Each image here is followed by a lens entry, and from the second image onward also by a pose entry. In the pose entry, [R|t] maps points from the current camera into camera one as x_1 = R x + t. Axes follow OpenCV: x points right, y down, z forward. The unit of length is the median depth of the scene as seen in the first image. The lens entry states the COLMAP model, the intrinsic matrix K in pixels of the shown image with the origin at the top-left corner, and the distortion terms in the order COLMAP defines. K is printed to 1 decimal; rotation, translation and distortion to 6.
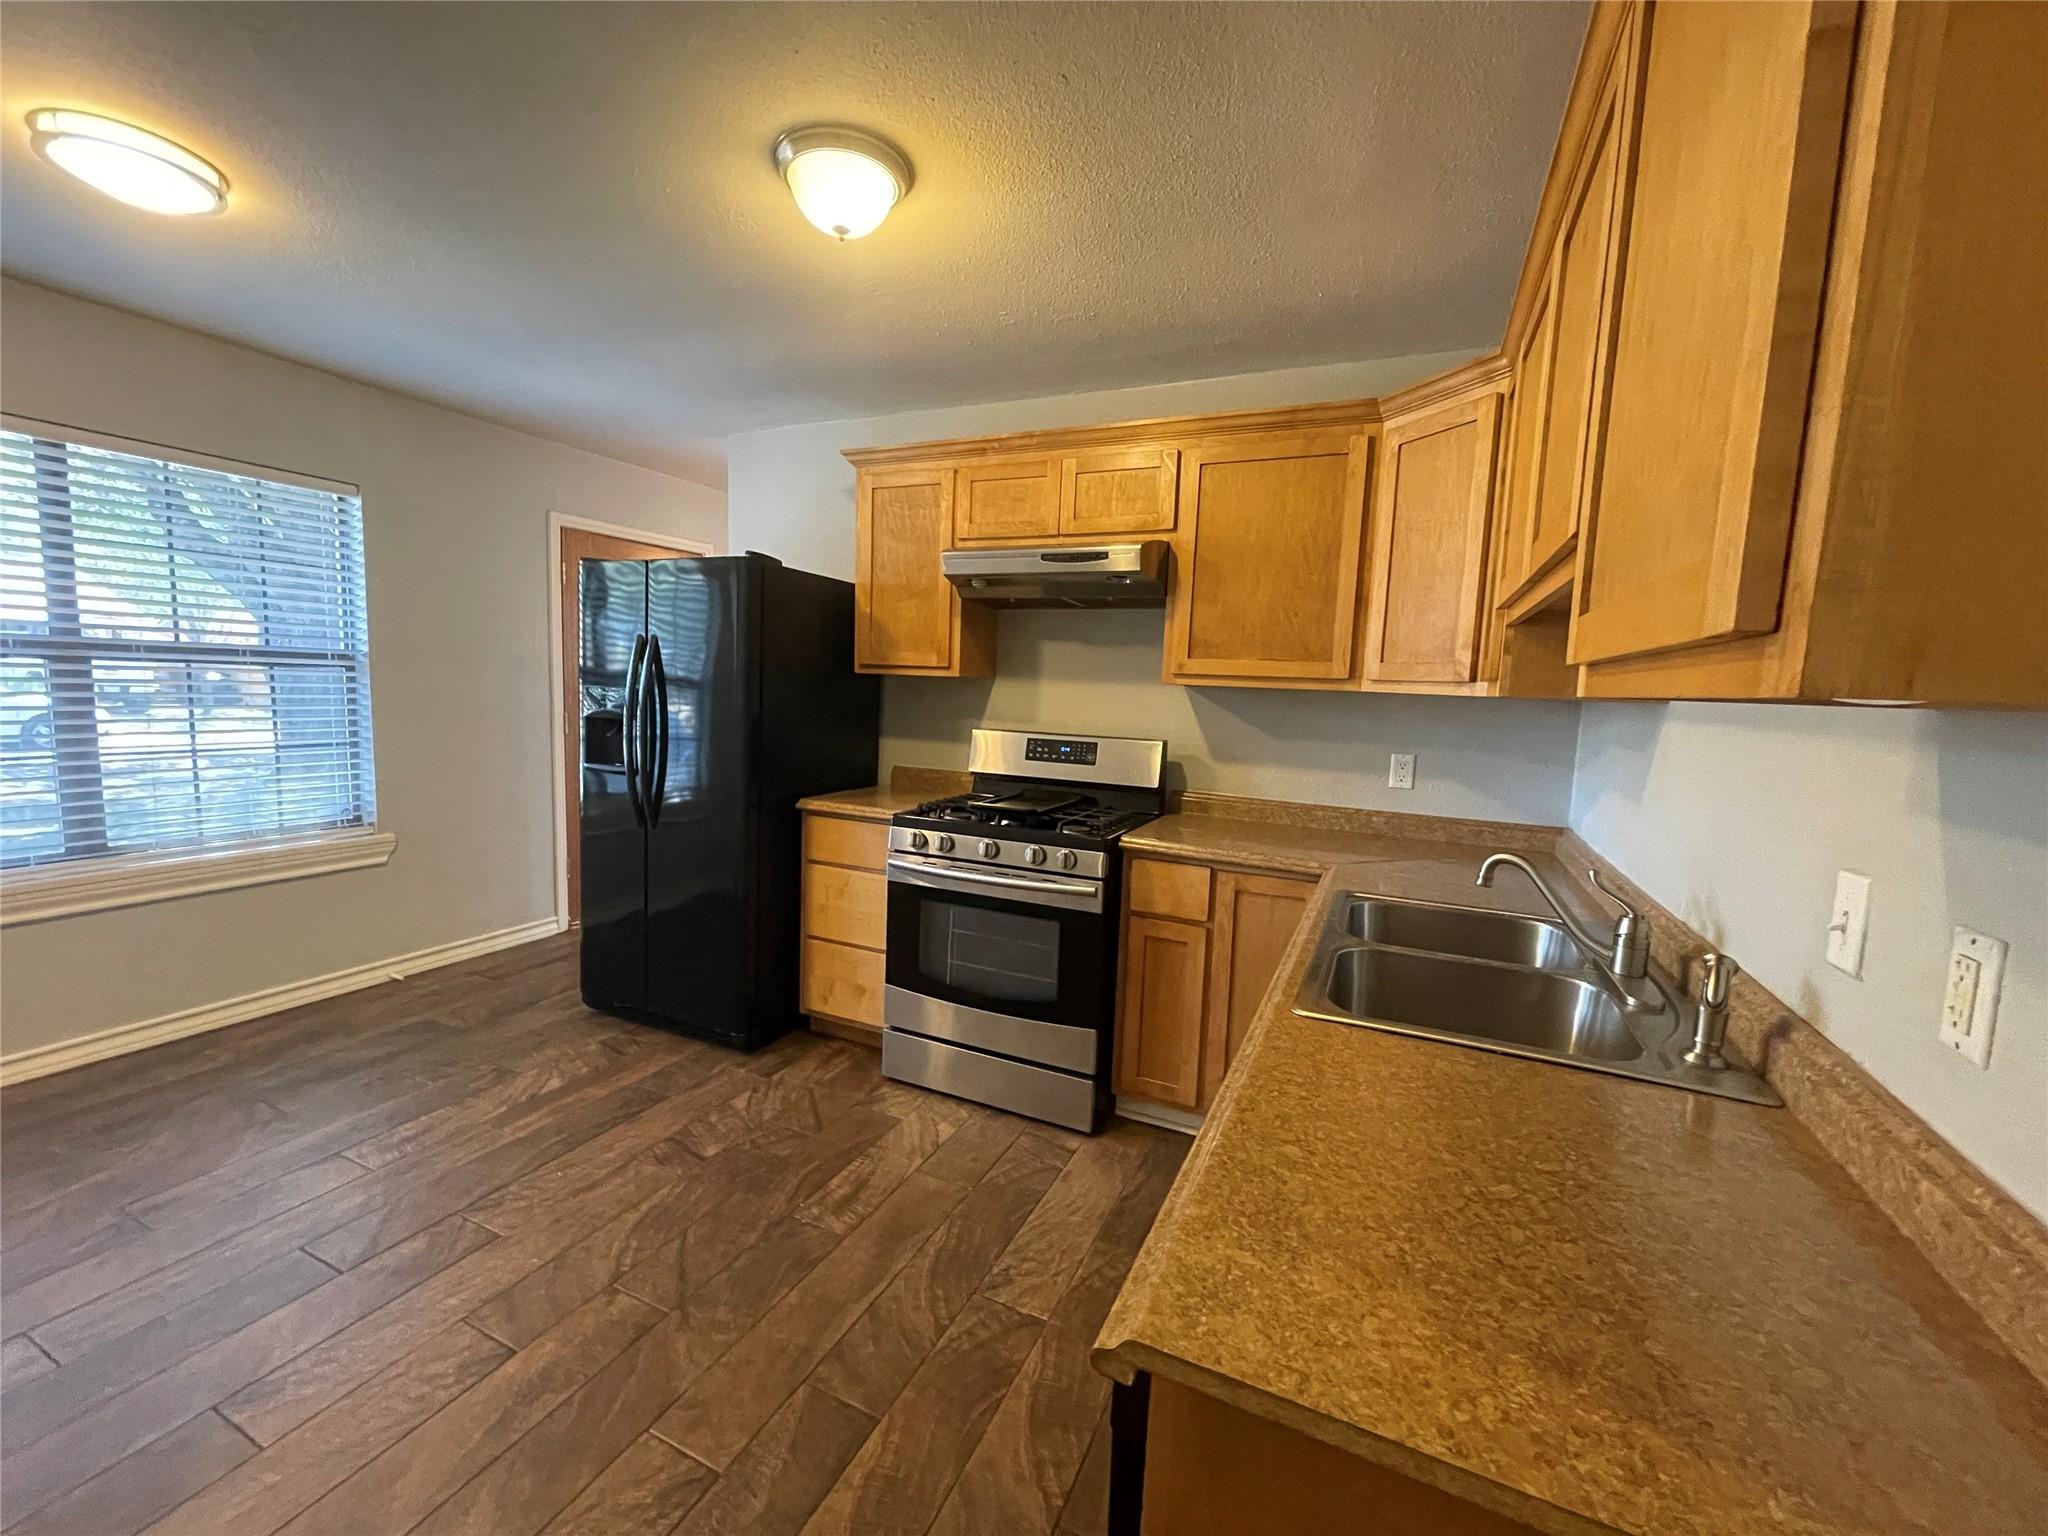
lens RADIAL K [[829.1, 0, 1013.2], [0, 829.1, 775.2], [0, 0, 1]] dist [-0.011594, 0.000275]
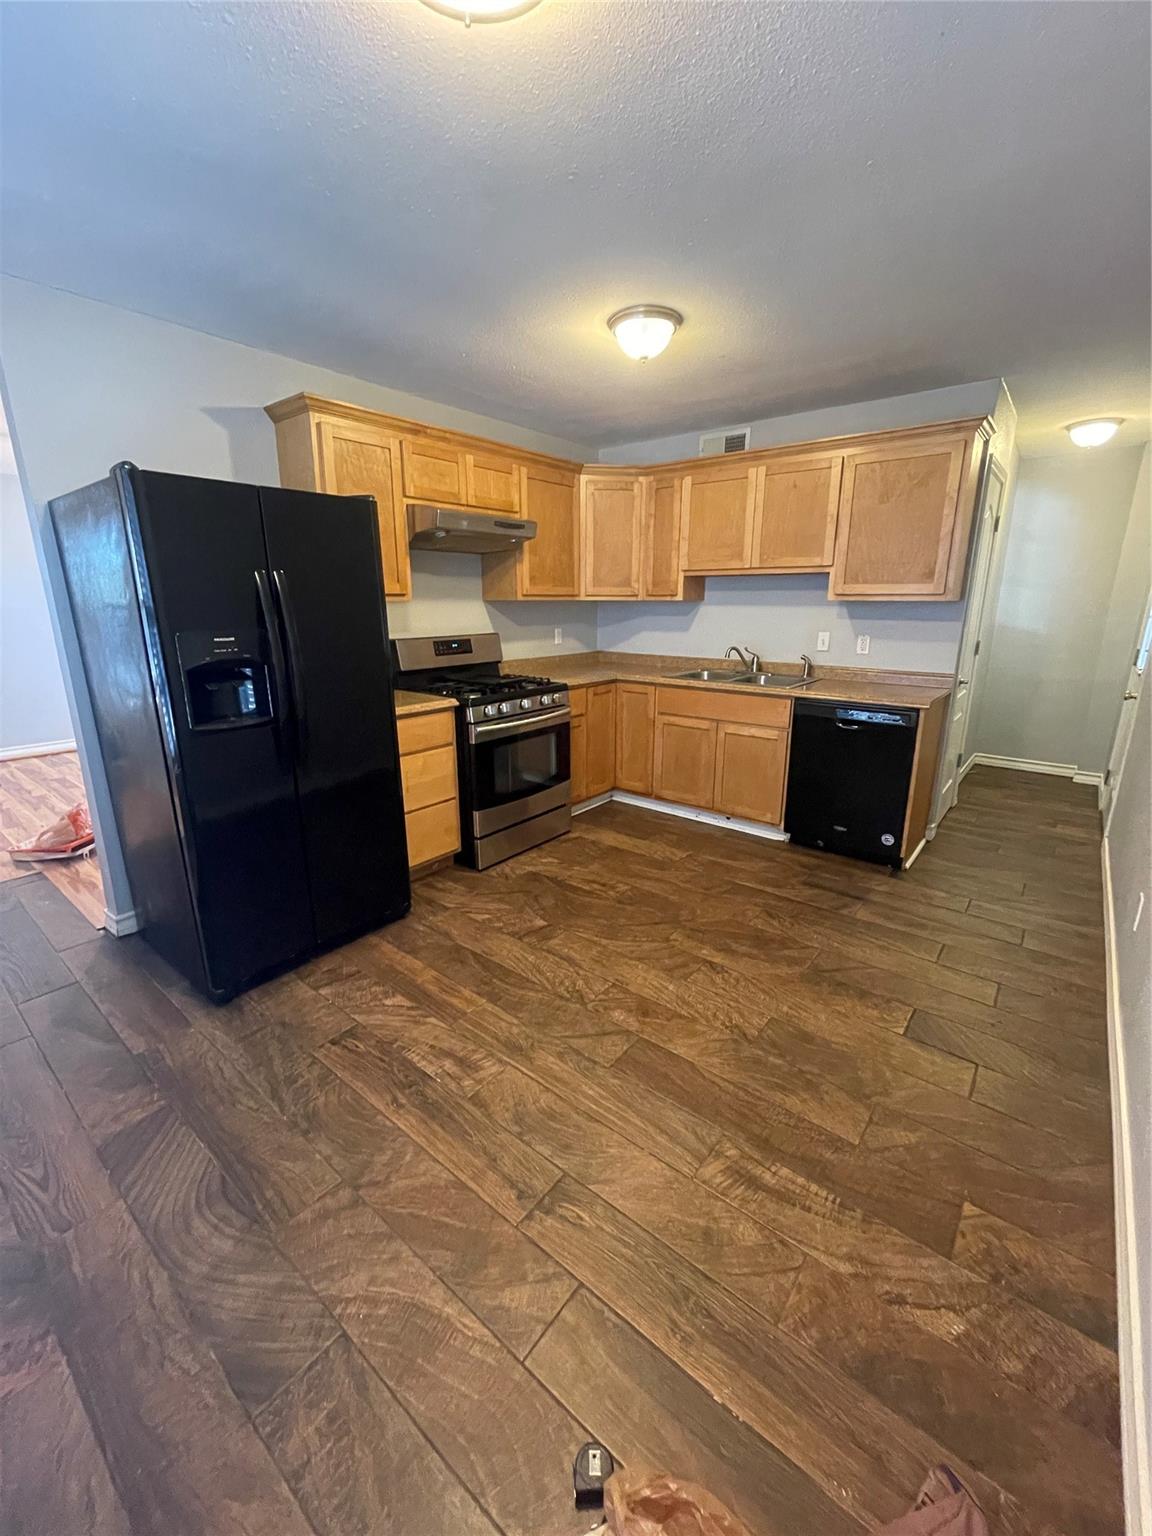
lens RADIAL K [[621.8, 0, 576.0], [0, 621.8, 768.0], [0, 0, 1]] dist [-0.011594, 0.000275]
pose [[0.232905, -0.295099, 0.926645, -1.198895], [0.114837, 0.954528, 0.275115, -0.122664], [-0.965695, 0.042337, 0.256203, 0.555000]]
